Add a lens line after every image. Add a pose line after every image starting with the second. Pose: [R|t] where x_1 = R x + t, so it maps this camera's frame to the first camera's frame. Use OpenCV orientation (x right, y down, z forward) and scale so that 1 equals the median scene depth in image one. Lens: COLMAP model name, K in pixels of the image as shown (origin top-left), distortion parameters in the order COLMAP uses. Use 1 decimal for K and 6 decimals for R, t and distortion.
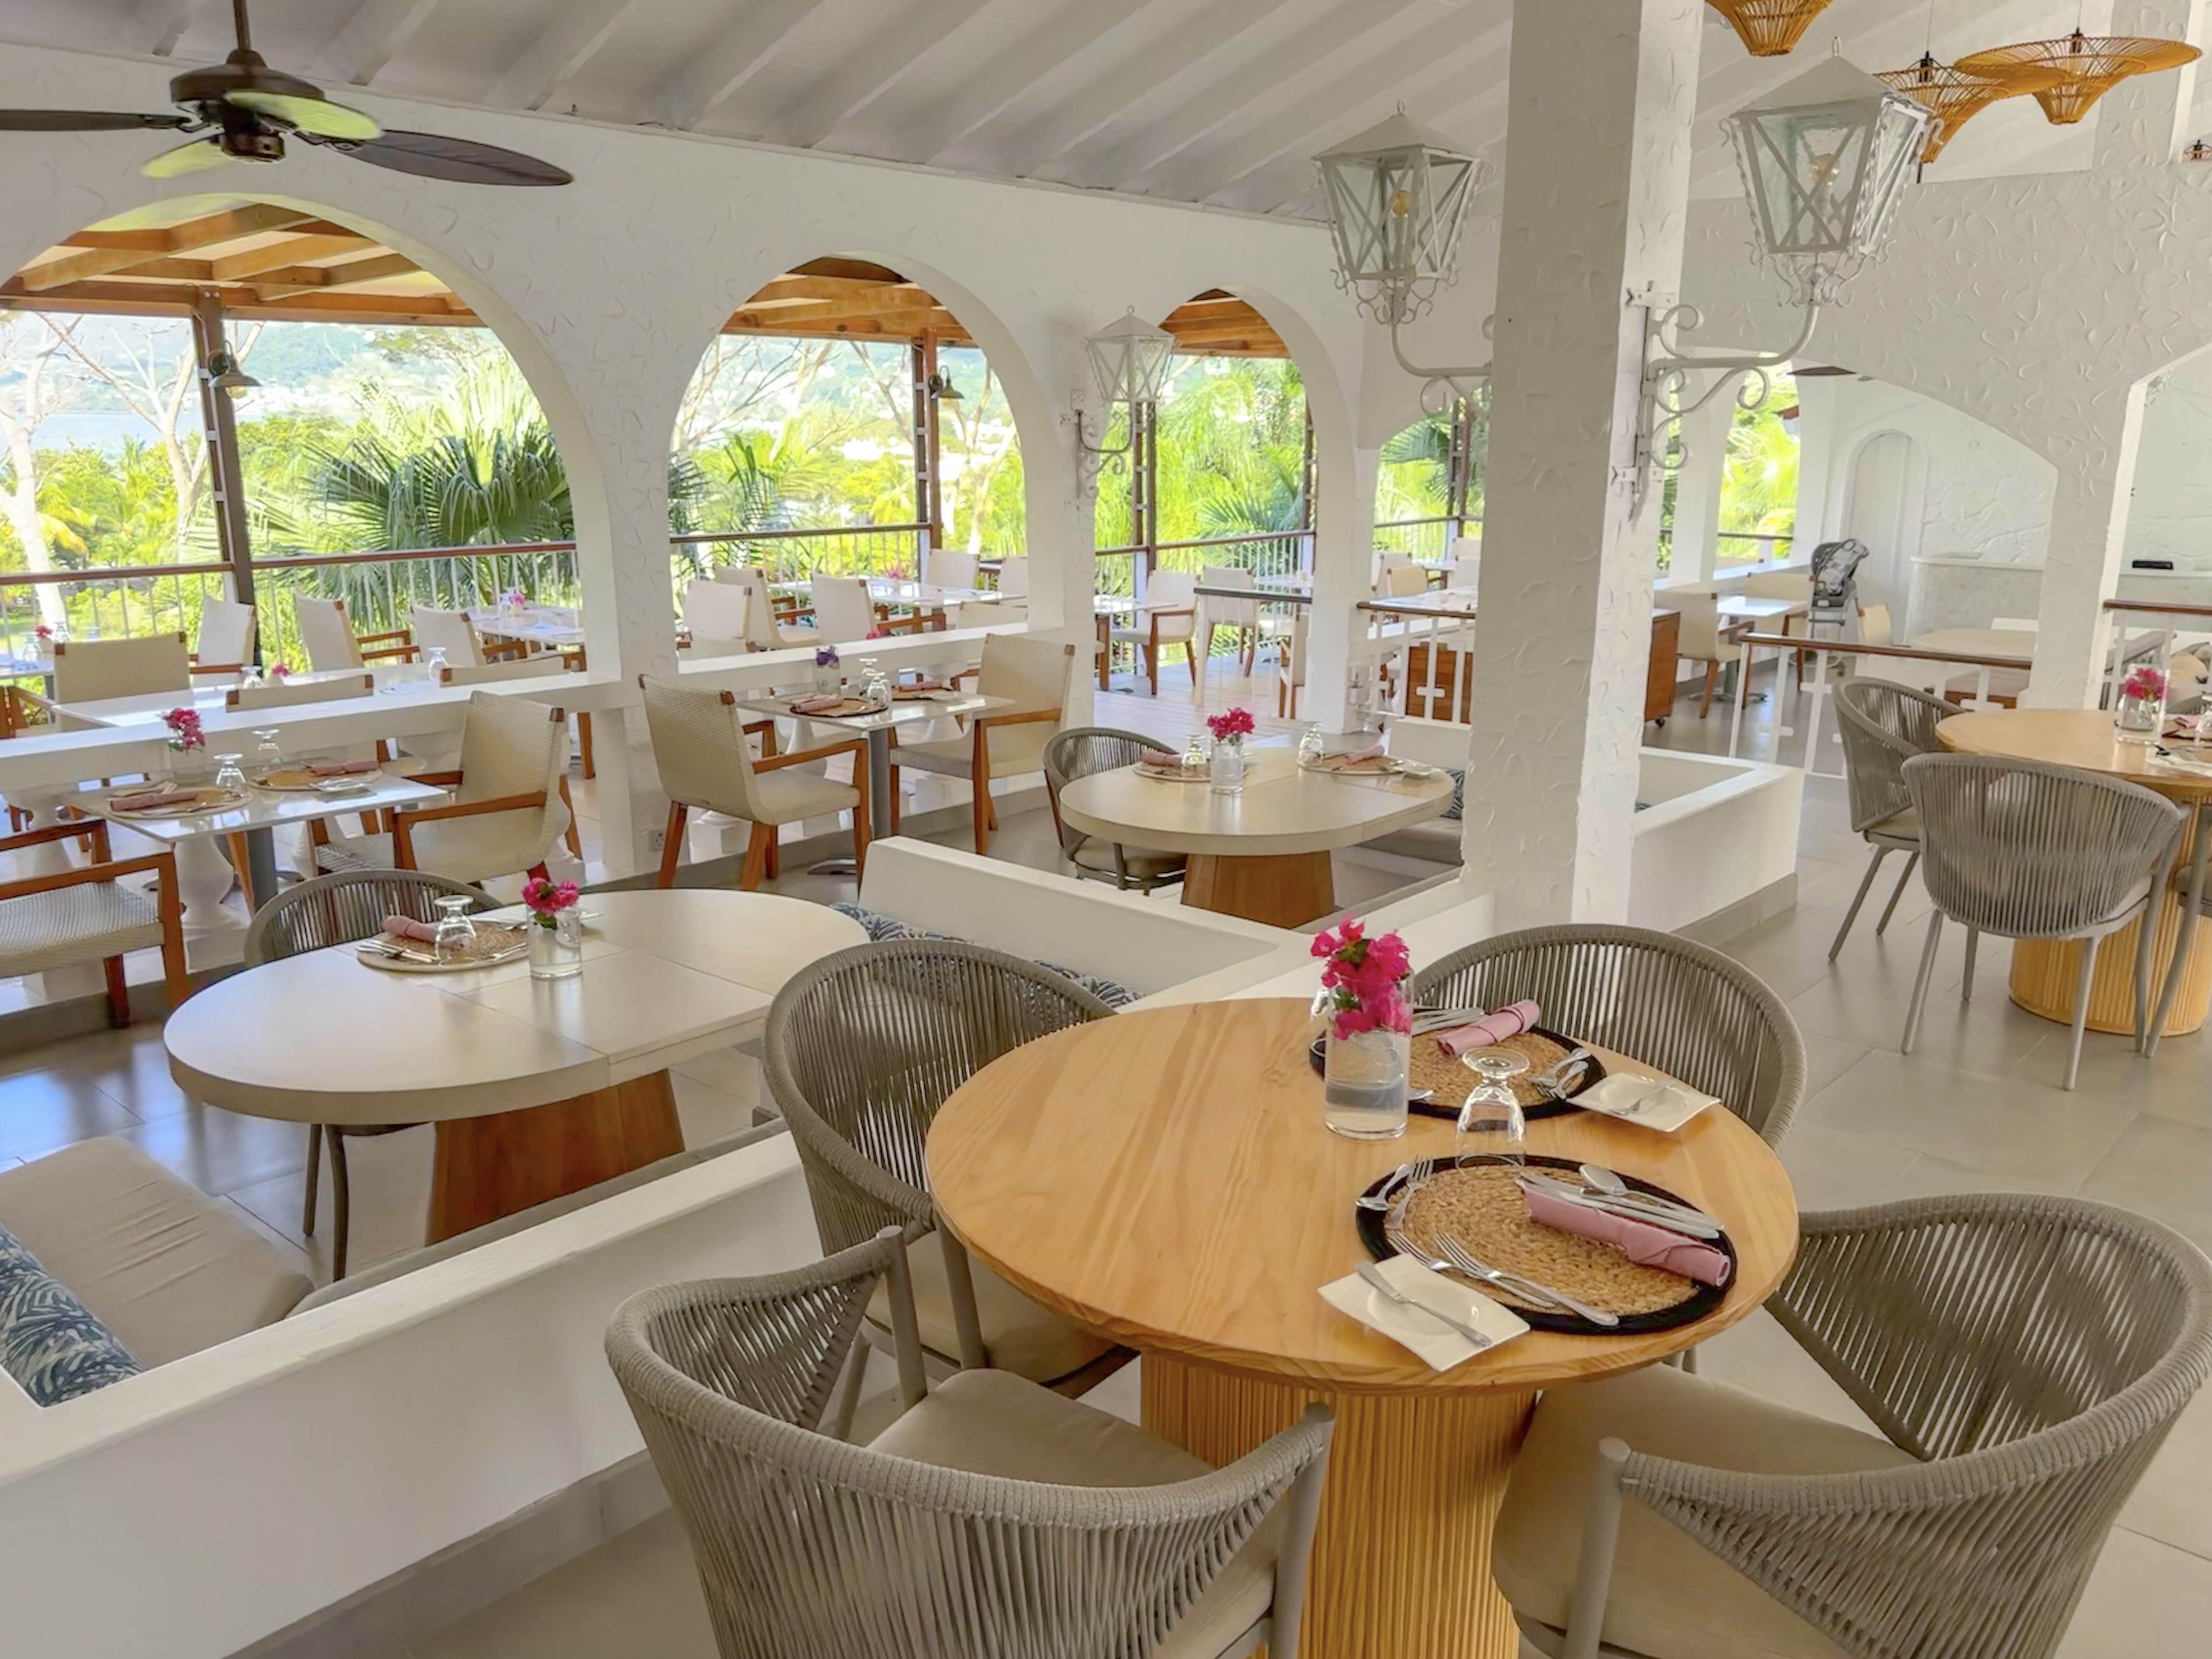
lens RADIAL K [[1700.5, 0, 1106.0], [0, 1700.5, 829.5], [0, 0, 1]] dist [0.106236, -0.167378]
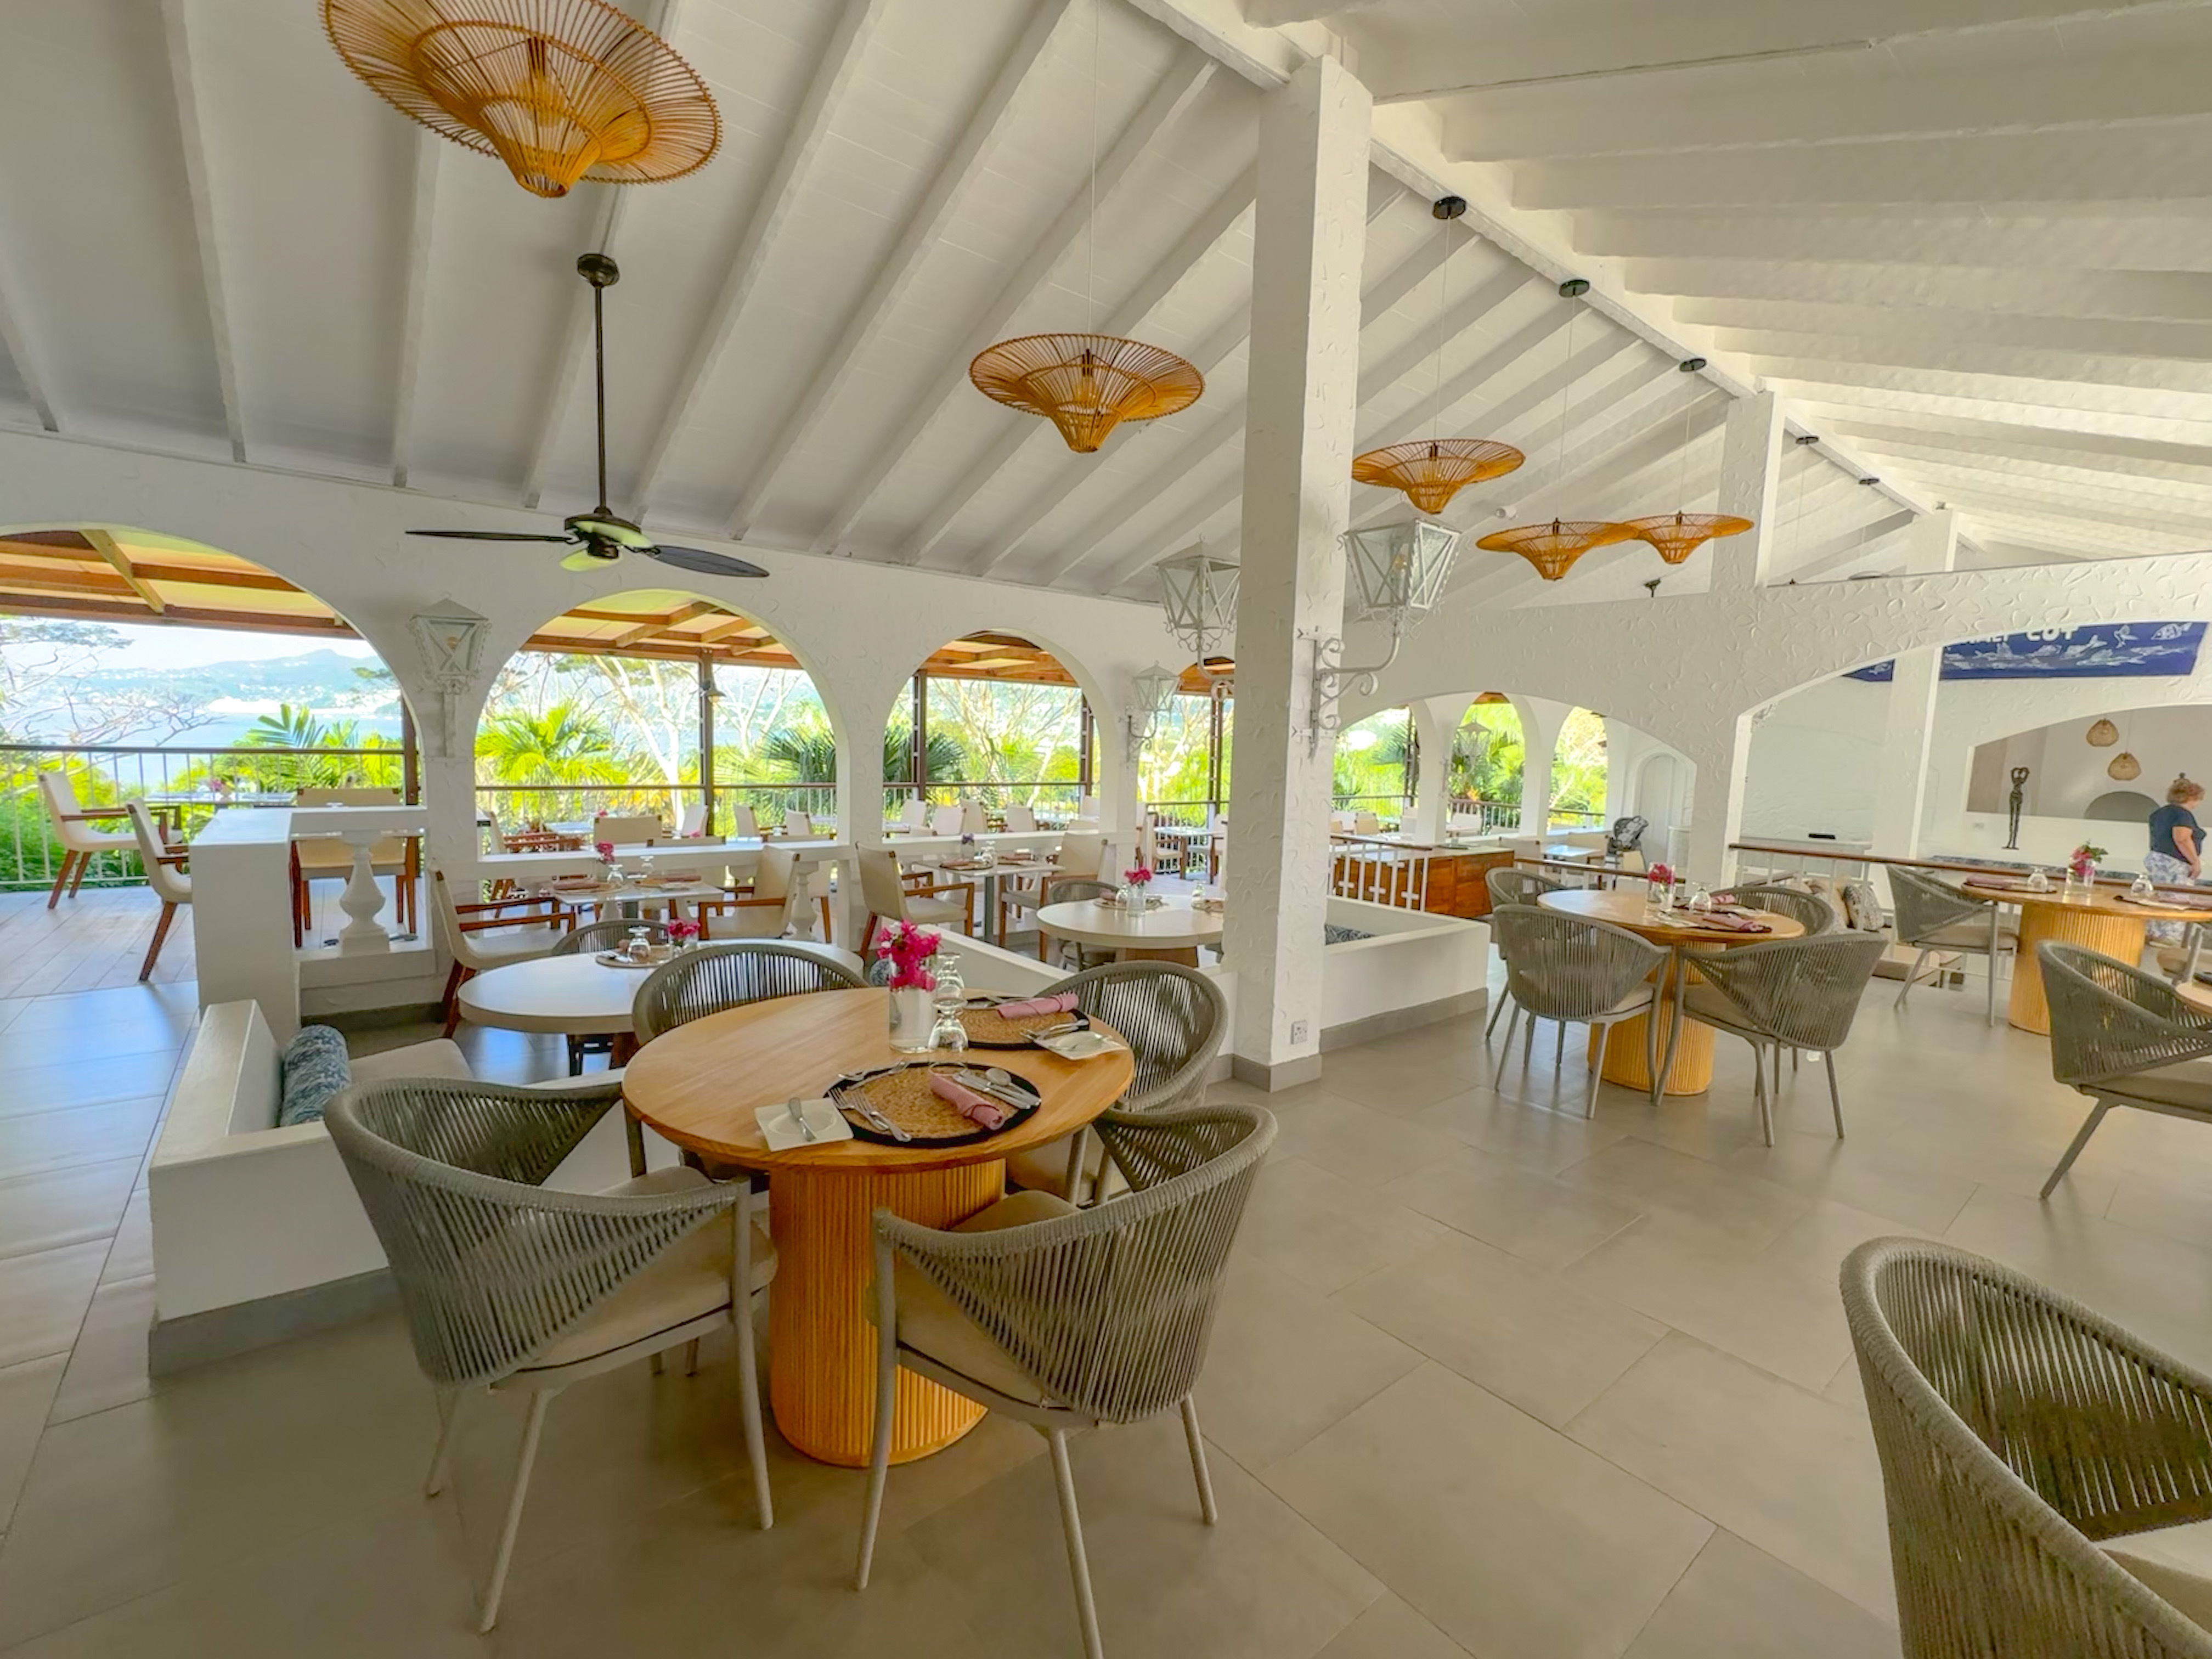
lens RADIAL K [[963.9, 0, 1106.0], [0, 963.9, 829.5], [0, 0, 1]] dist [-0.002034, -0.000051]
pose [[0.987499, 0.042998, -0.151647, 0.150596], [-0.064521, 0.988047, -0.140001, 0.025310], [0.143814, 0.148035, 0.978470, 0.013157]]
